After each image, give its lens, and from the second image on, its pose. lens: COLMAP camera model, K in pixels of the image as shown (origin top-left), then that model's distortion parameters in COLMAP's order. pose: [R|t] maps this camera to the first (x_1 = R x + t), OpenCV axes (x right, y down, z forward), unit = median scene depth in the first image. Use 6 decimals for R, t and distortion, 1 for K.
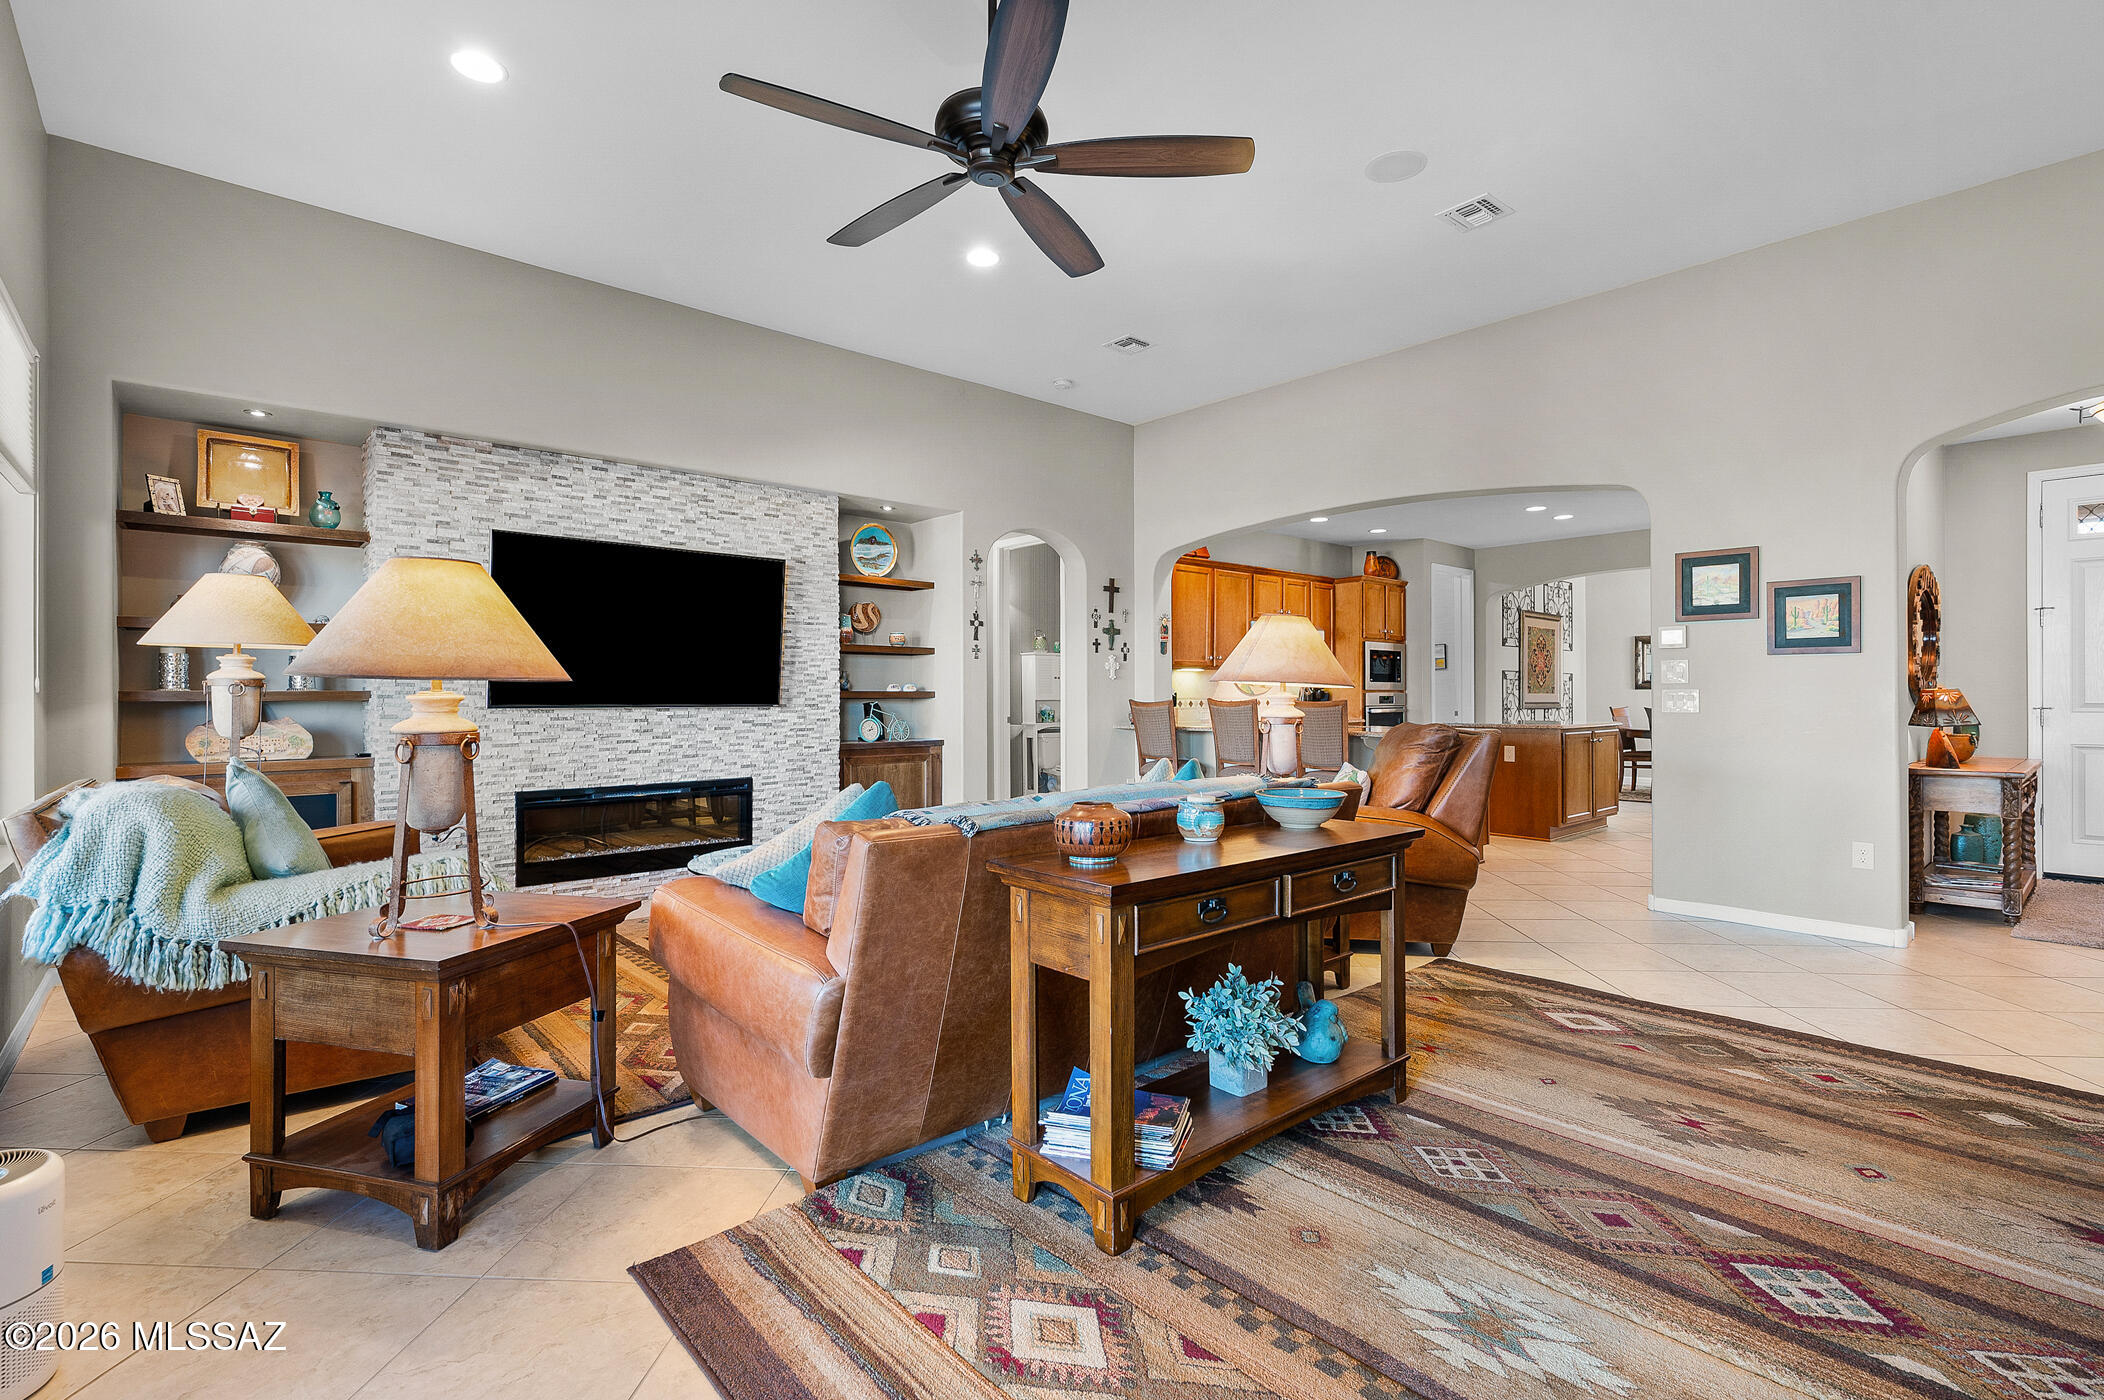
lens RADIAL K [[957.6, 0, 1038.5], [0, 957.6, 702.6], [0, 0, 1]] dist [-0.002414, -0.000151]
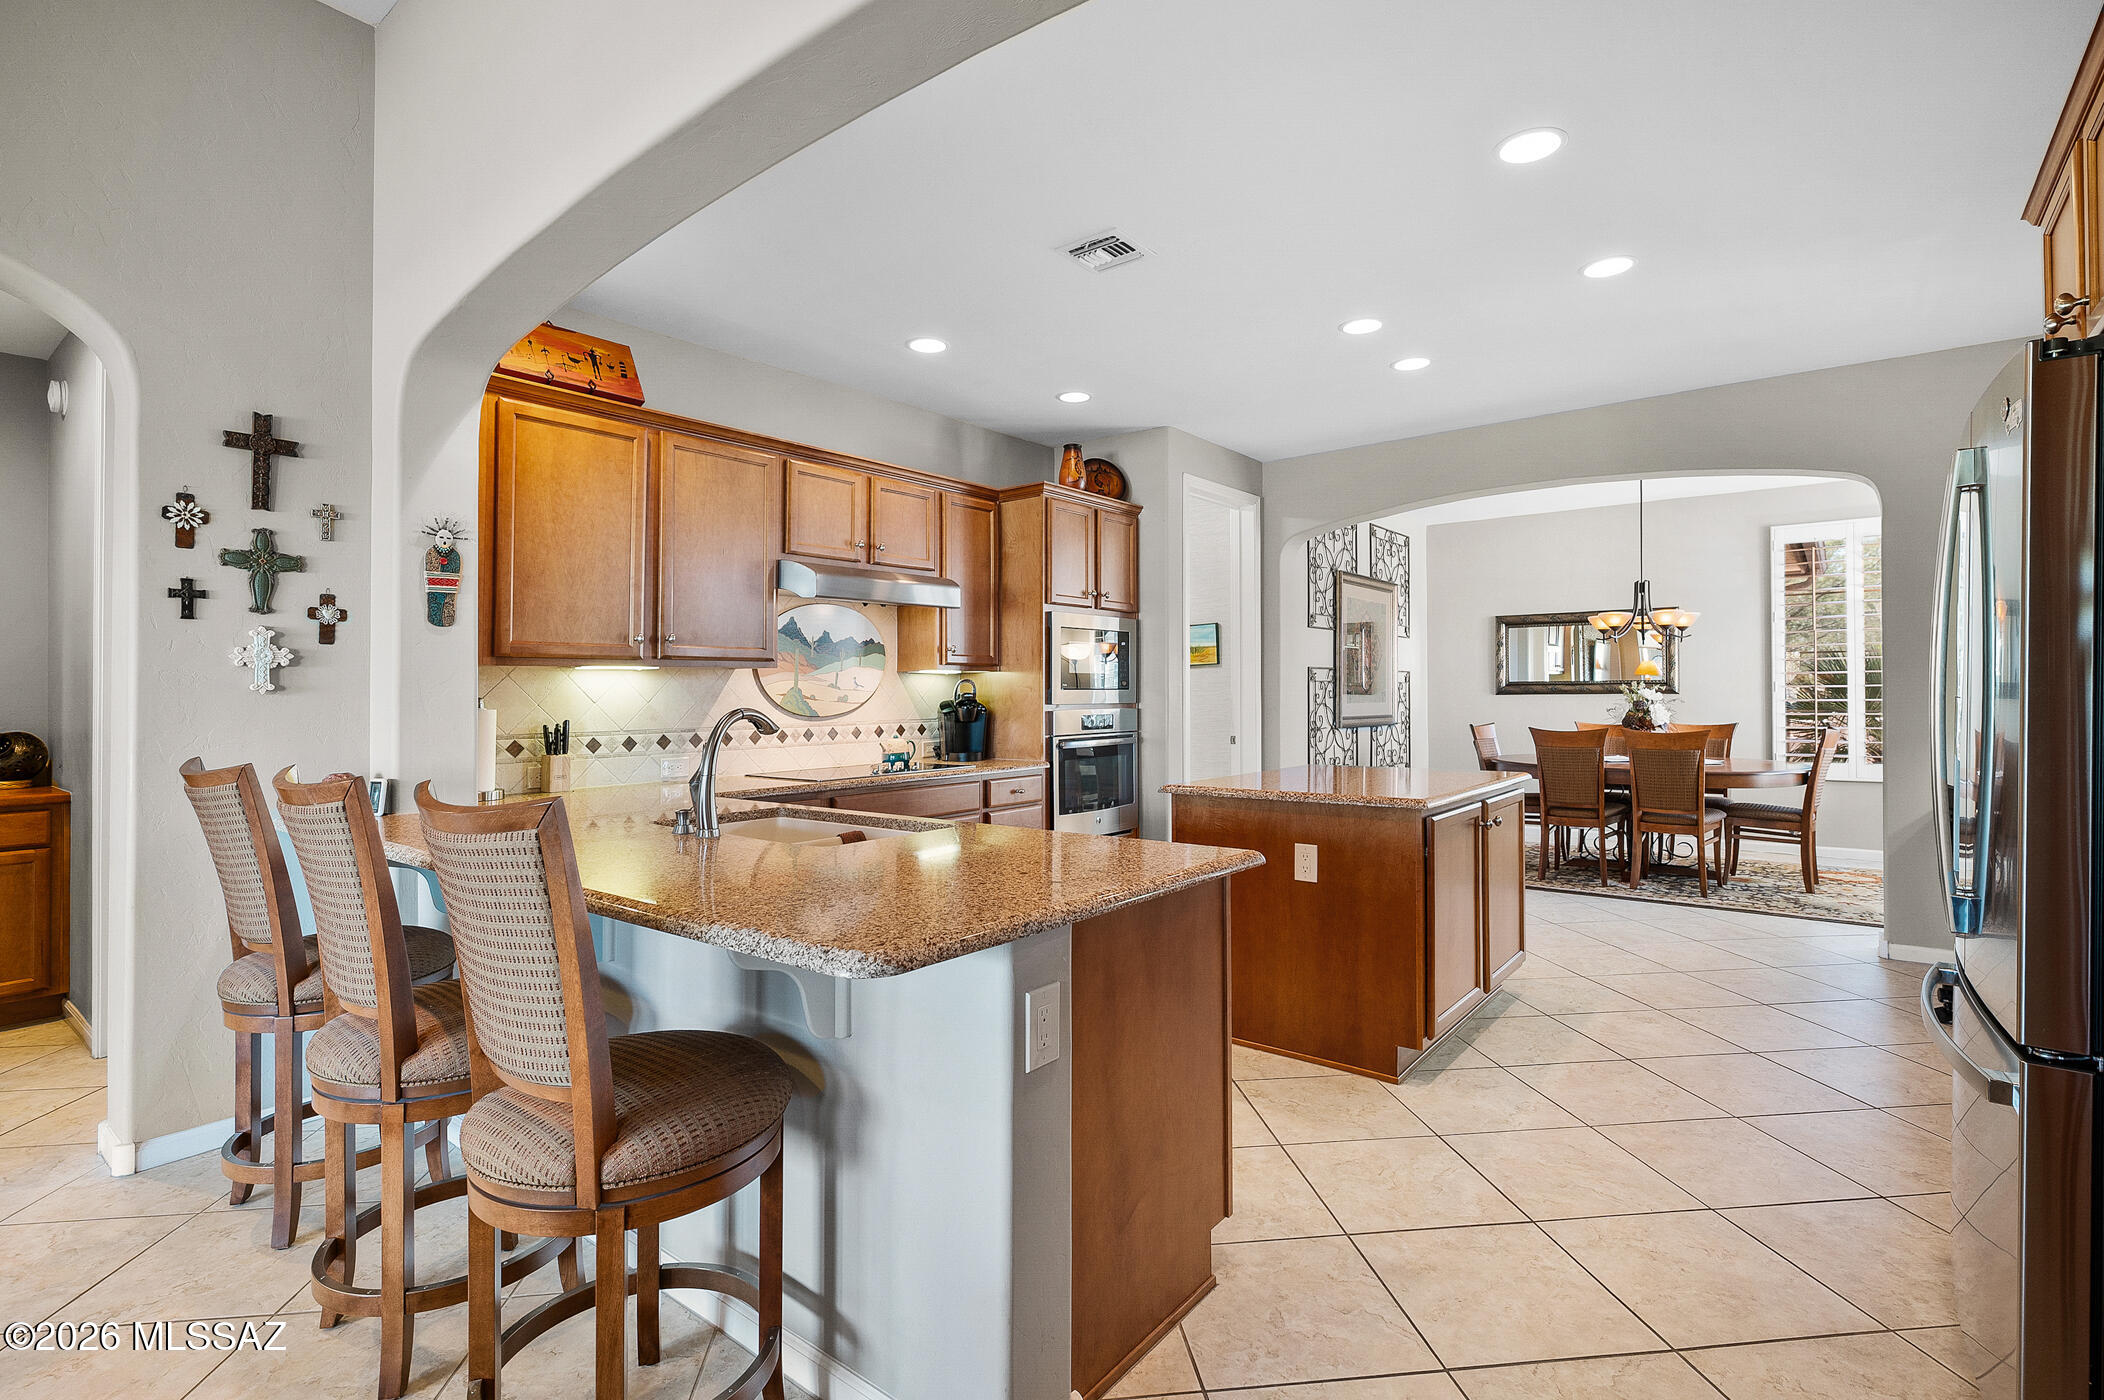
lens RADIAL K [[957.6, 0, 1055.9], [0, 957.6, 699.9], [0, 0, 1]] dist [-0.002414, -0.000151]
pose [[0.984381, -0.005234, 0.175975, 0.301697], [0.004384, 0.999977, 0.005219, -0.022799], [-0.175998, -0.004366, 0.984381, 0.588841]]
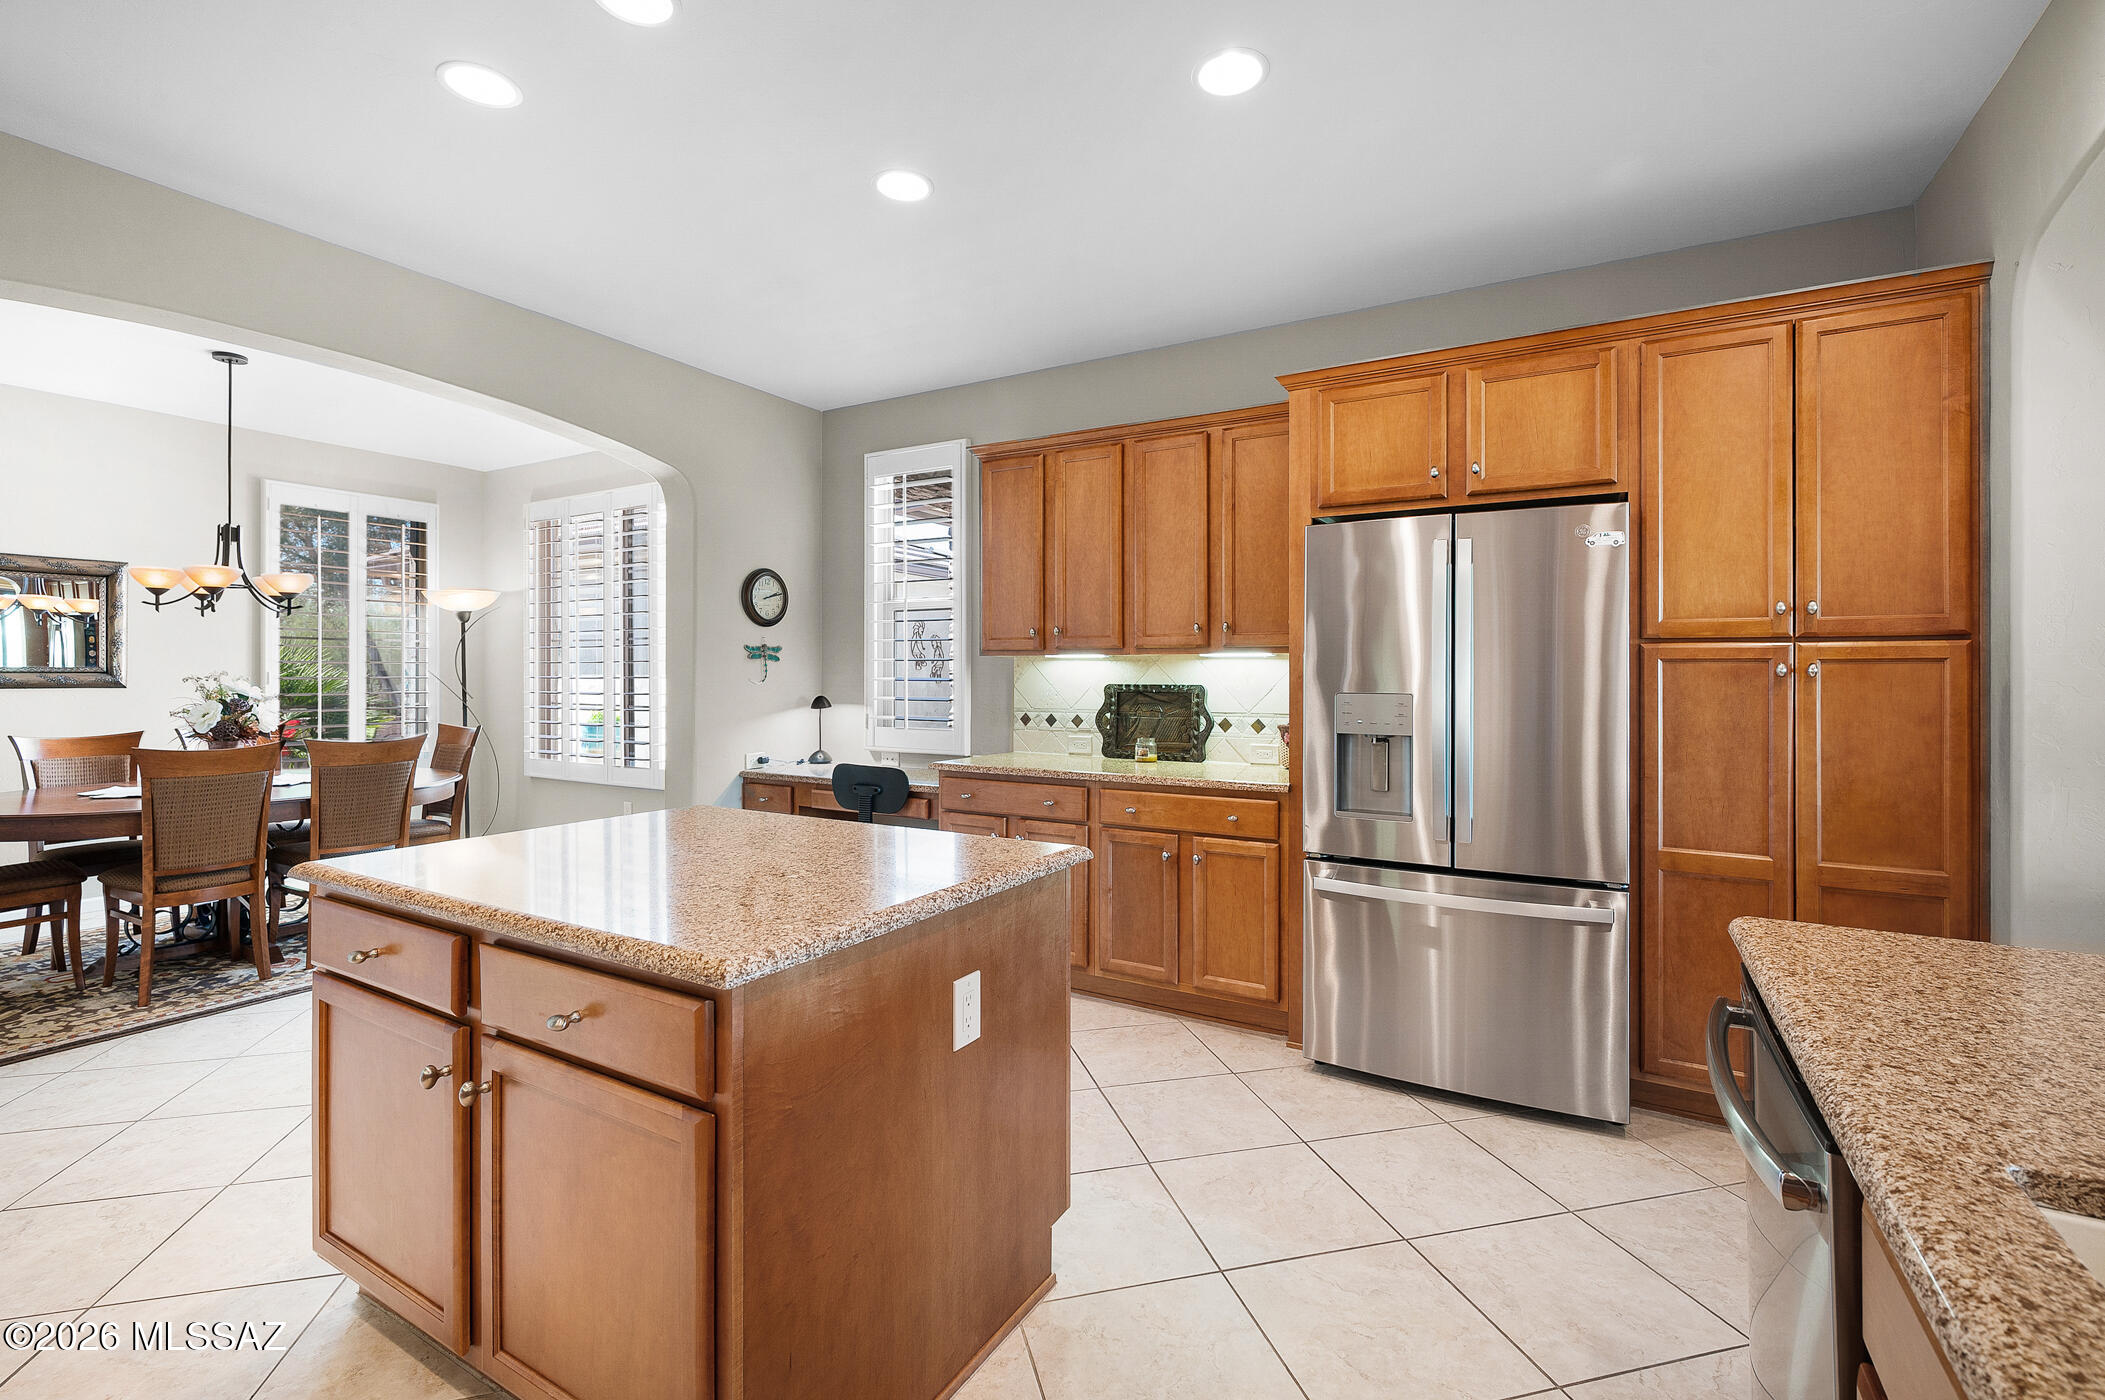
lens RADIAL K [[930.8, 0, 1054.2], [0, 930.8, 672.9], [0, 0, 1]] dist [0.002862, 0.000085]
pose [[-0.311554, 0.005414, 0.950213, 0.268998], [0.000567, 0.999985, -0.005512, -0.027202], [-0.950228, -0.001179, -0.311553, 0.981980]]
